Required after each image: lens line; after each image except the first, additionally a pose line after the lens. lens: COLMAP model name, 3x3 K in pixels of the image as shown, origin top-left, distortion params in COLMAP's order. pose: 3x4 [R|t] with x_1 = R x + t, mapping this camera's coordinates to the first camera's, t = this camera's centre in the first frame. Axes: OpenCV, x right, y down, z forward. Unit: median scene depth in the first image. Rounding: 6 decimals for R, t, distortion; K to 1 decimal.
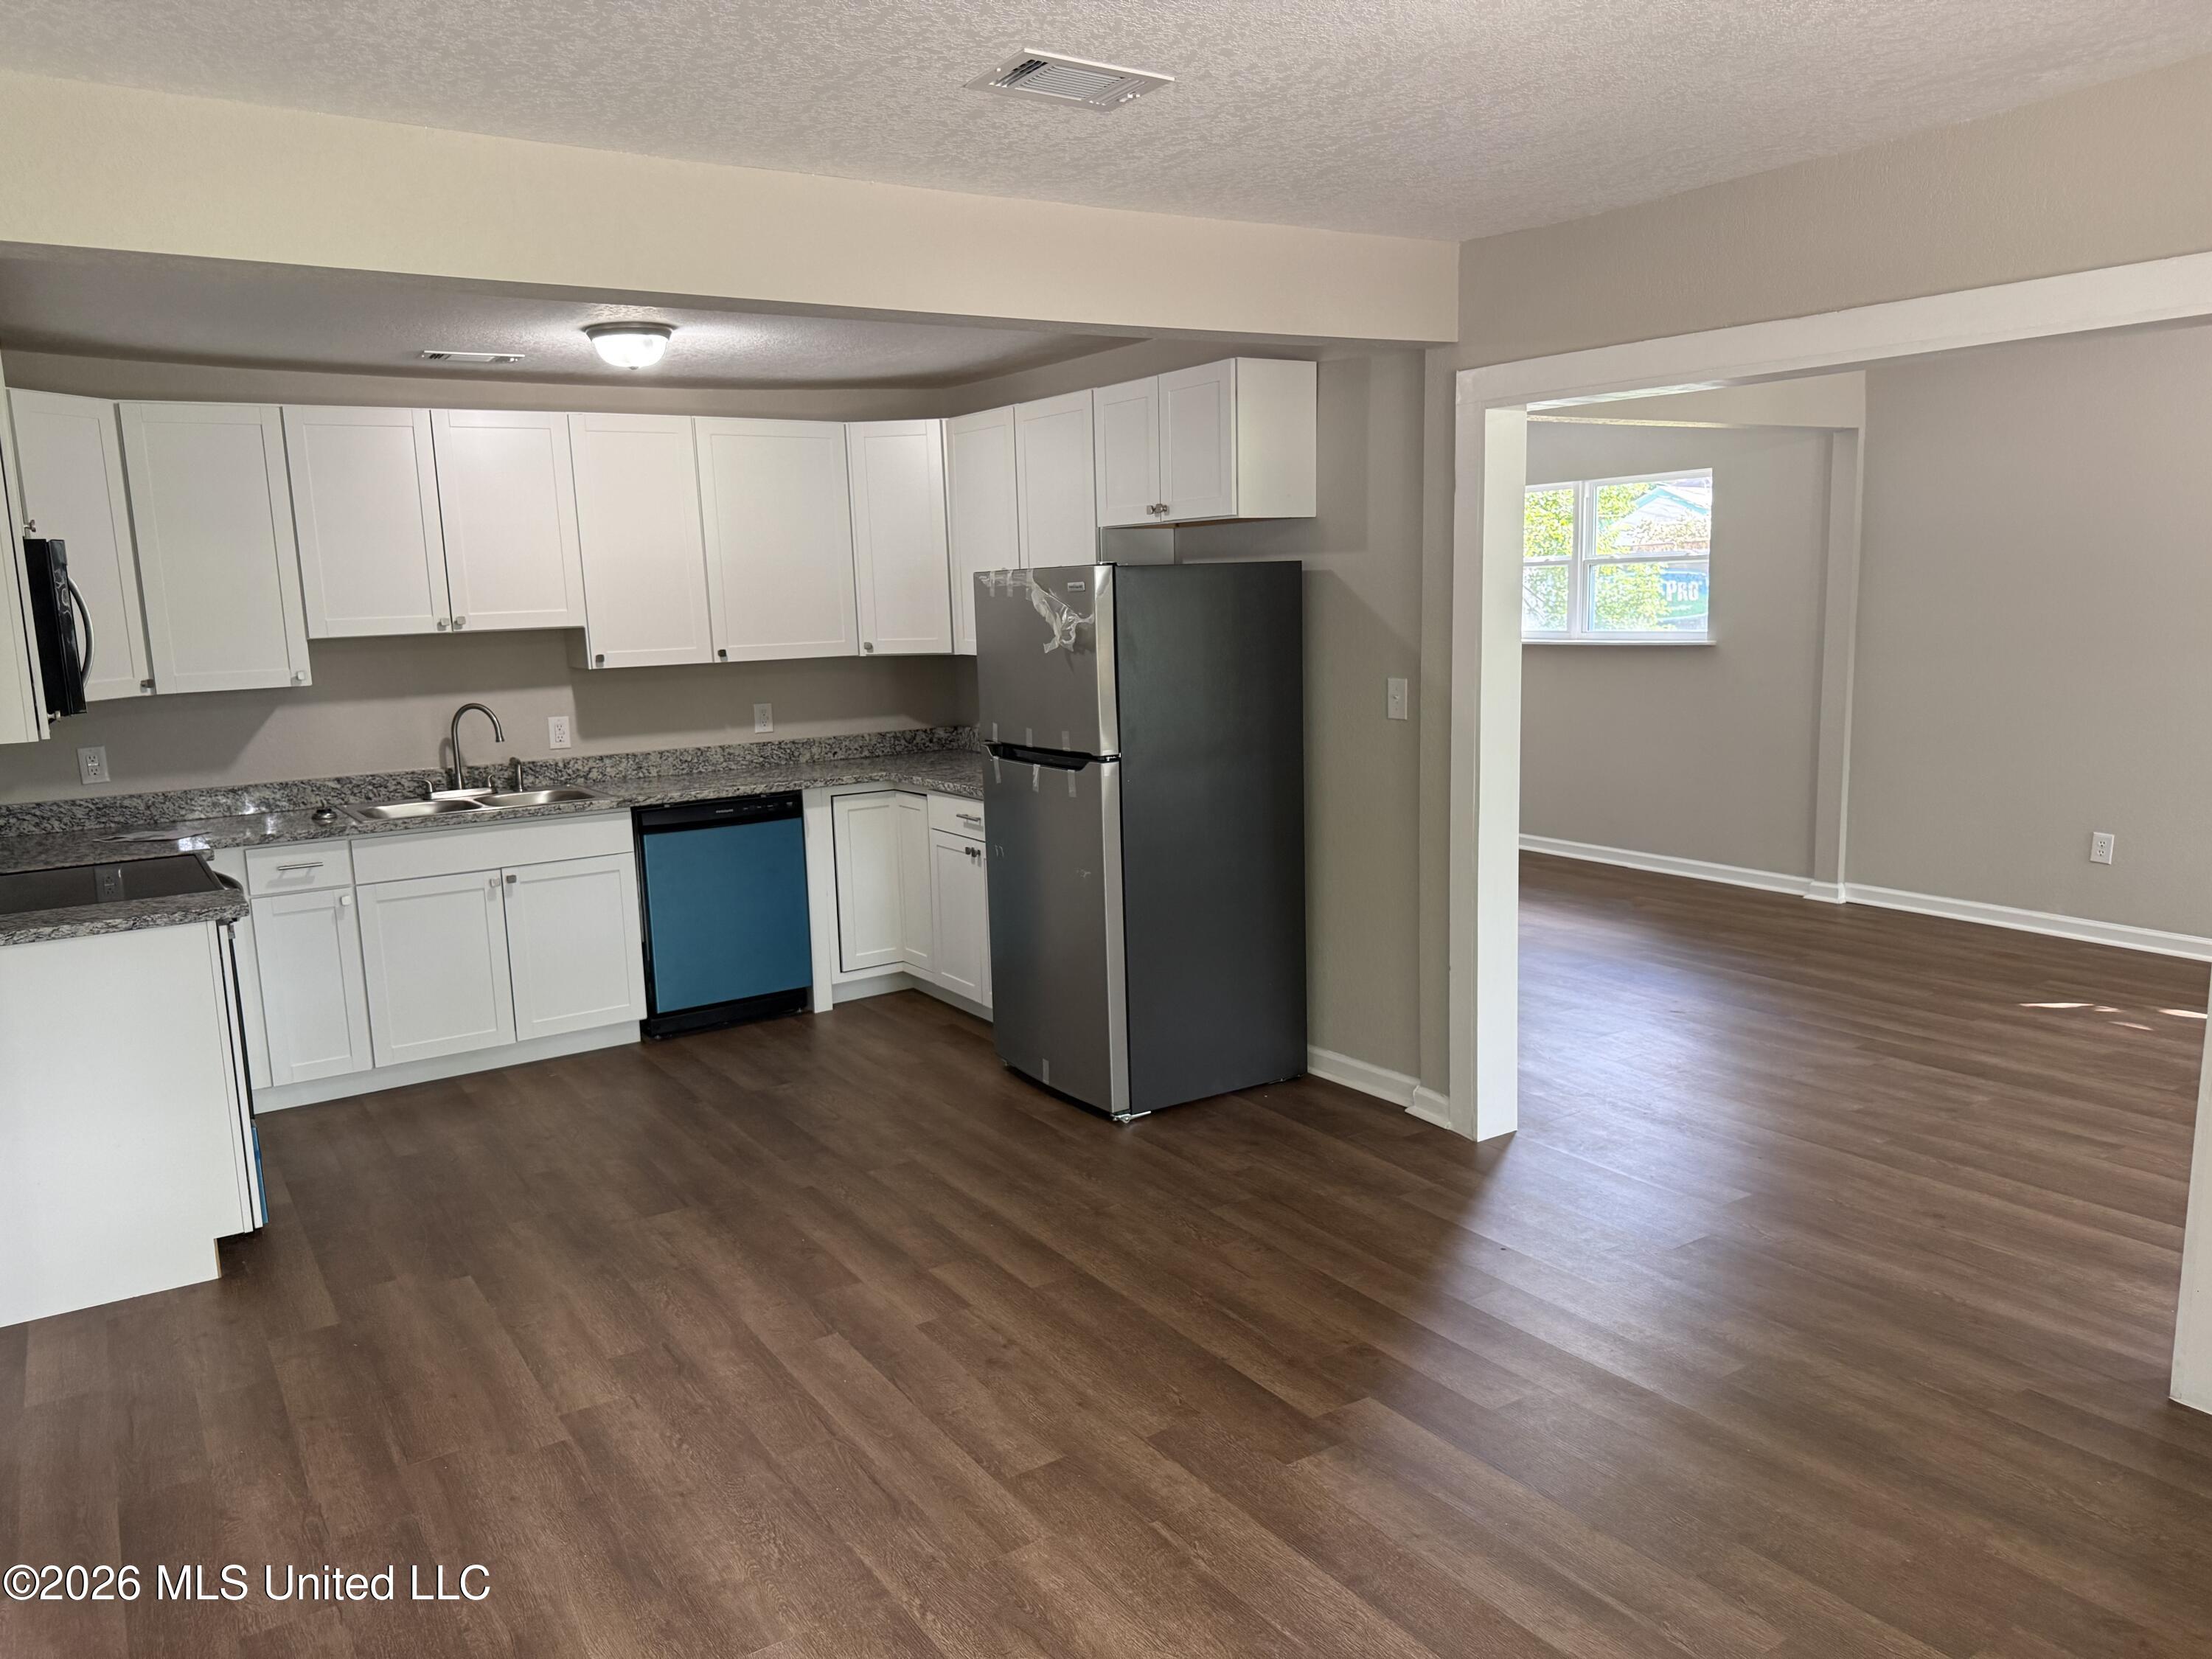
lens RADIAL K [[1554.2, 0, 1113.1], [0, 1554.2, 831.1], [0, 0, 1]] dist [0.121128, -0.204103]
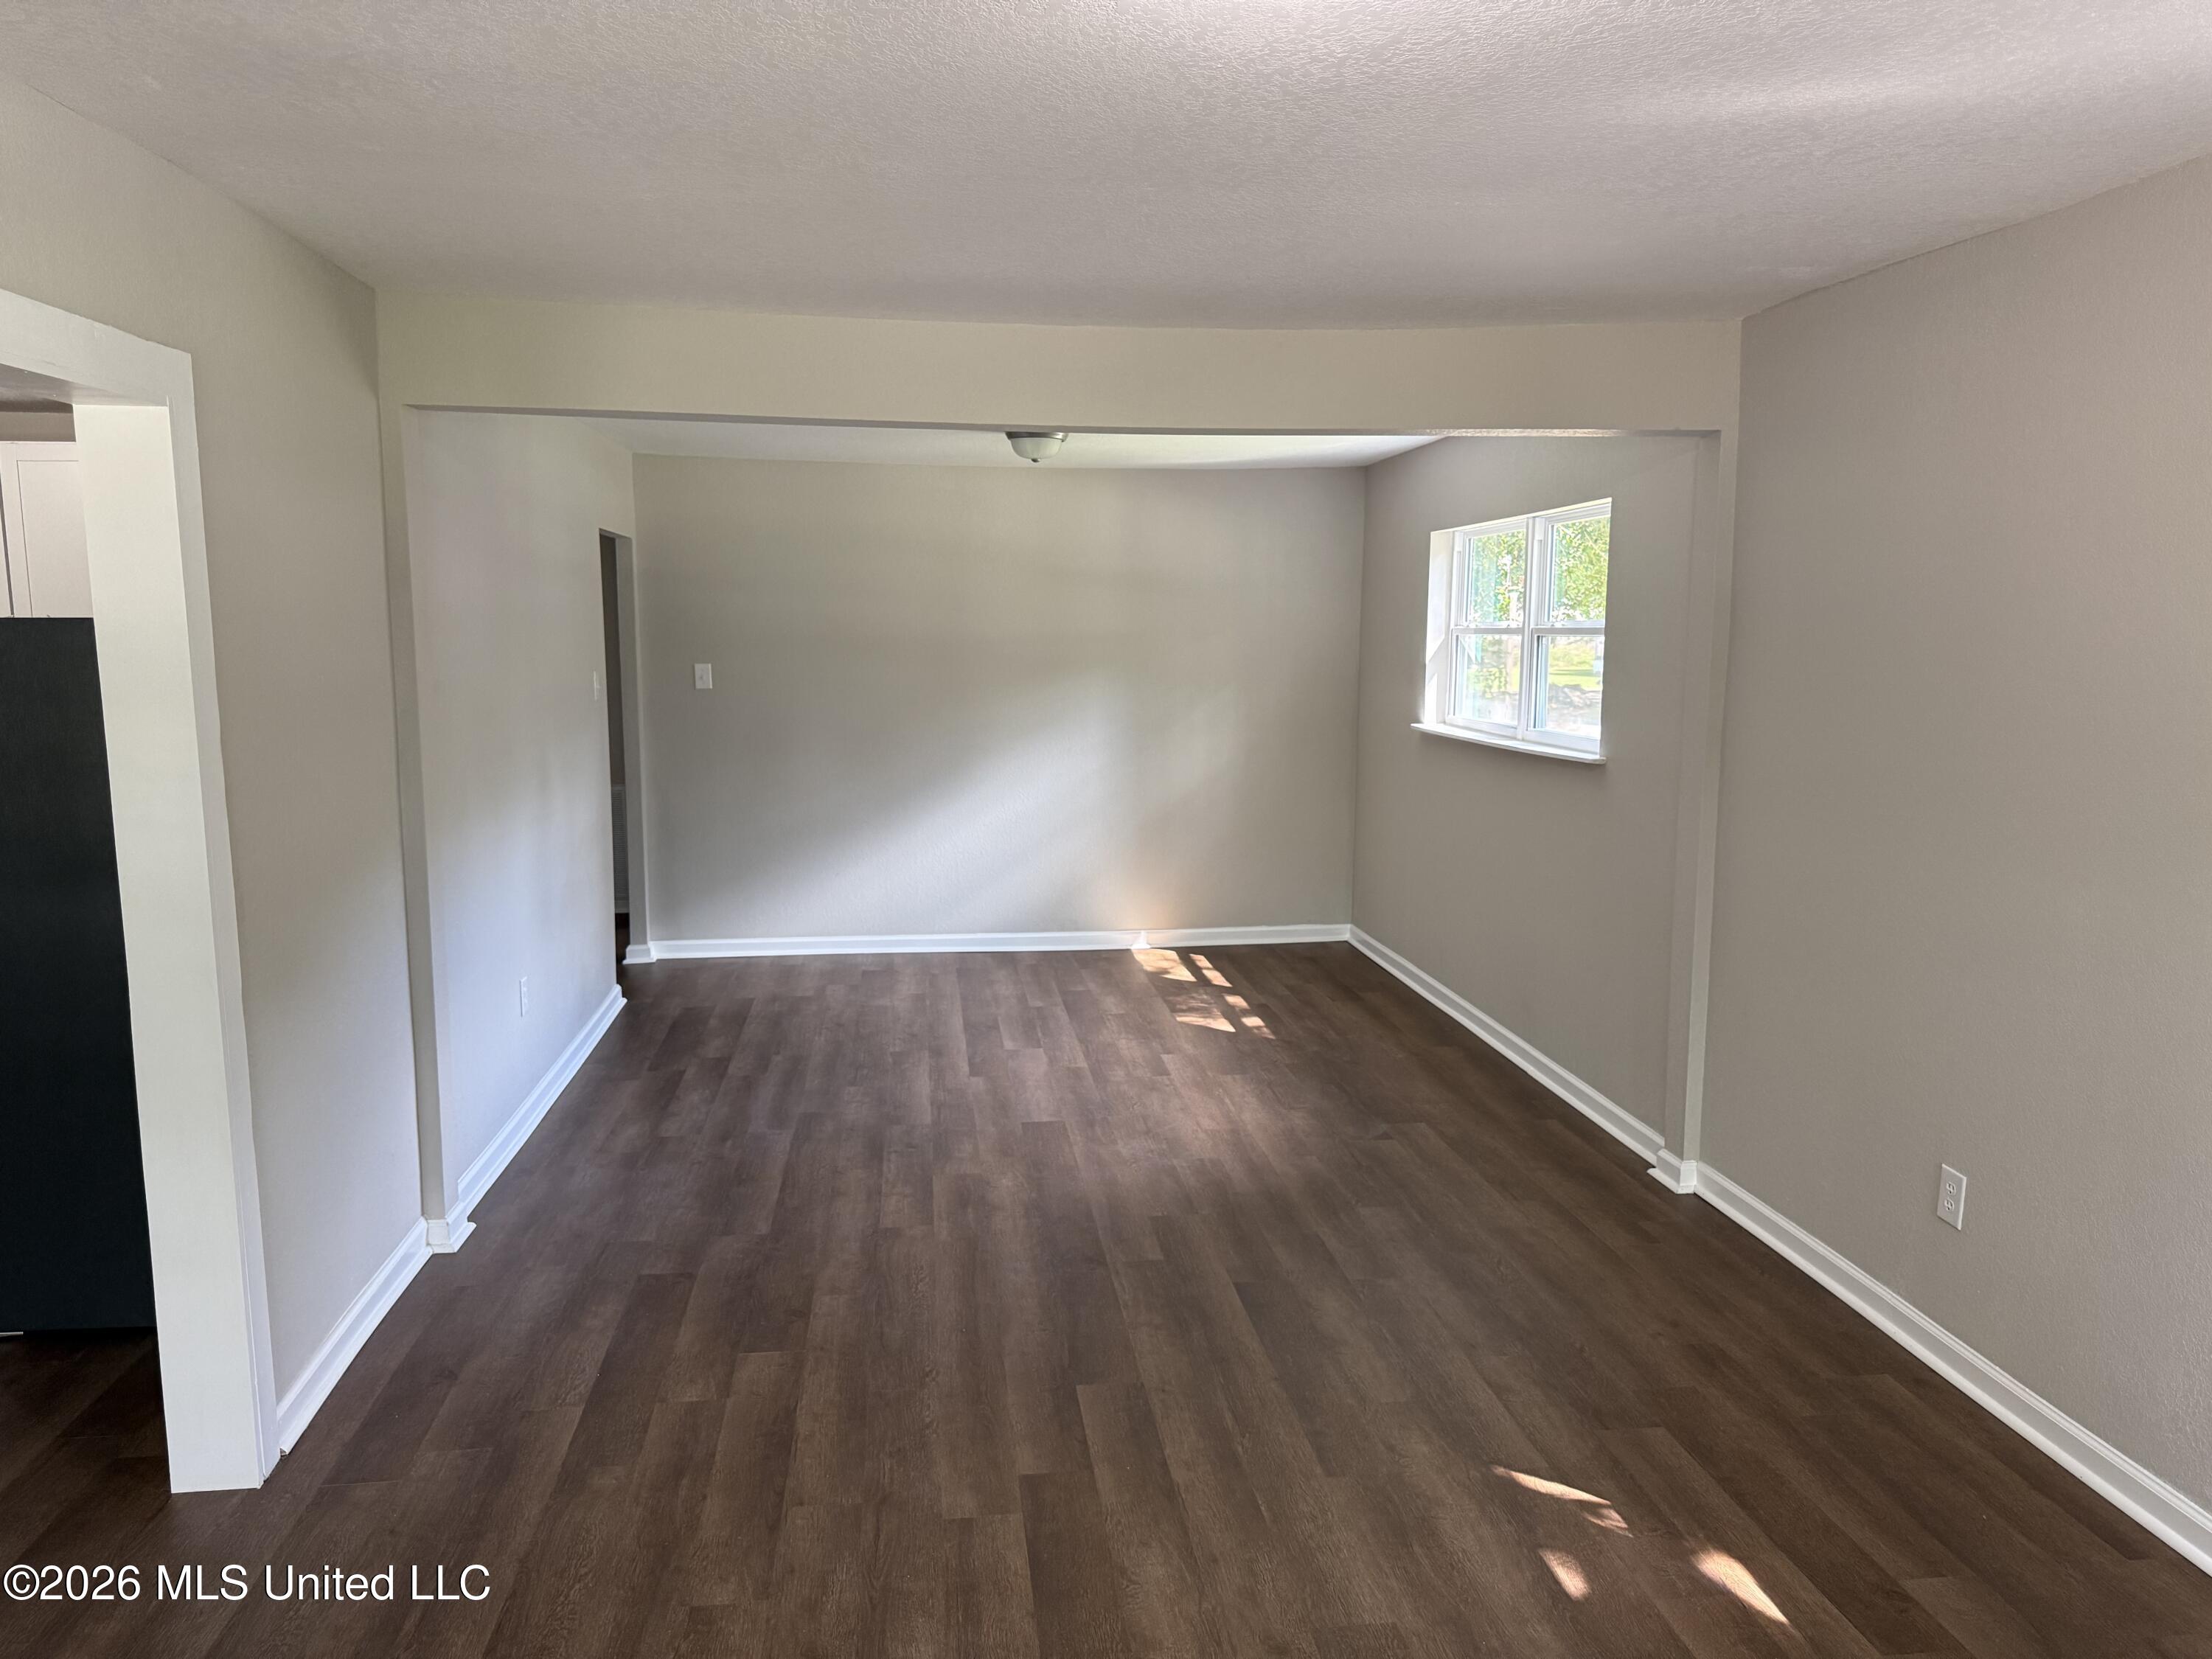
lens RADIAL K [[1554.2, 0, 1113.1], [0, 1554.2, 831.1], [0, 0, 1]] dist [0.121128, -0.204103]
pose [[0.890616, 0.088184, -0.446123, 0.753787], [-0.096936, 0.995285, 0.003216, -0.109880], [0.444304, 0.040381, 0.894966, 0.483910]]
